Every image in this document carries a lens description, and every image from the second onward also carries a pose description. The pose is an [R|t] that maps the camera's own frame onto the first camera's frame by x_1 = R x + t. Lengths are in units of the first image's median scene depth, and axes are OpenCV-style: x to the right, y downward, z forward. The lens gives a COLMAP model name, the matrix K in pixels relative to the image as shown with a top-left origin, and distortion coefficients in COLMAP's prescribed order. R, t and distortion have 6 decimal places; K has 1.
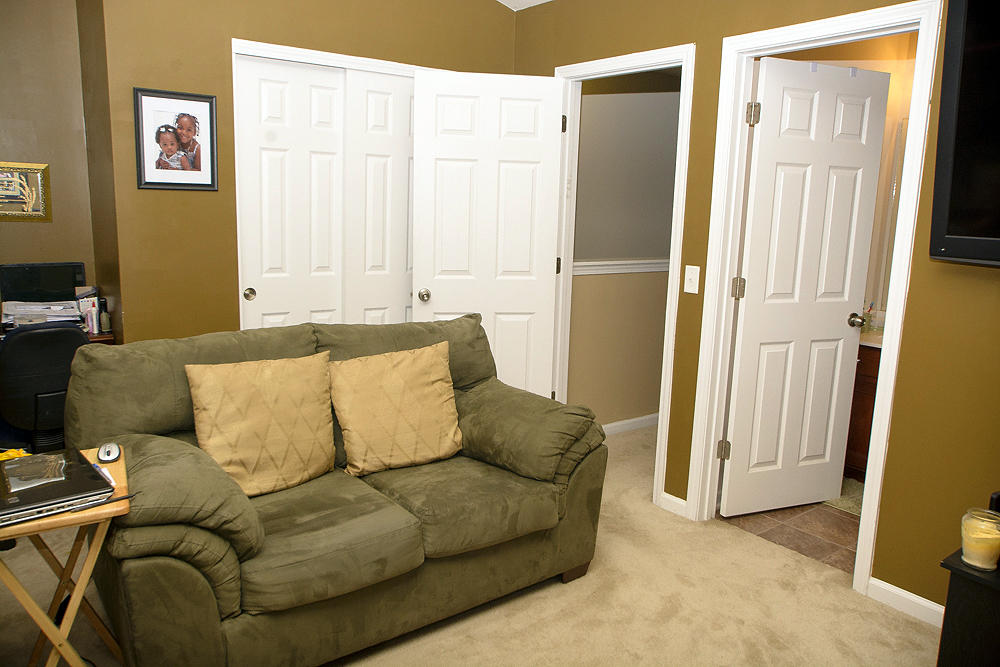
lens RADIAL K [[744.2, 0, 499.9], [0, 744.2, 335.9], [0, 0, 1]] dist [-0.054702, 0.061003]
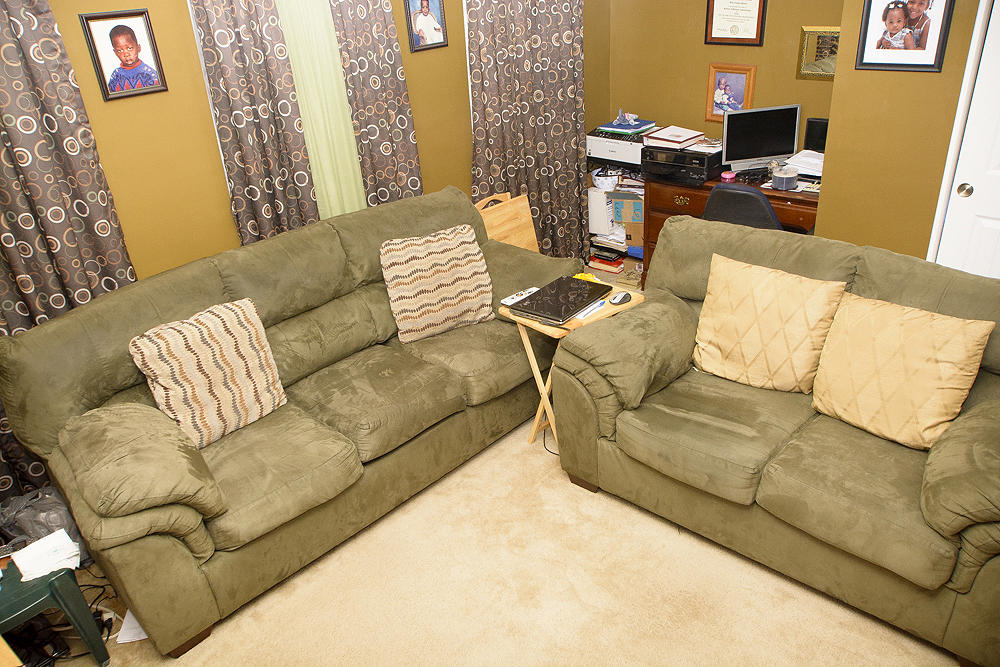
lens RADIAL K [[744.2, 0, 499.4], [0, 744.2, 332.4], [0, 0, 1]] dist [-0.054702, 0.061003]
pose [[0.158023, 0.400480, -0.902576, 0.495665], [-0.112266, 0.915421, 0.386524, -0.202360], [0.981033, 0.040249, 0.189618, 0.330400]]
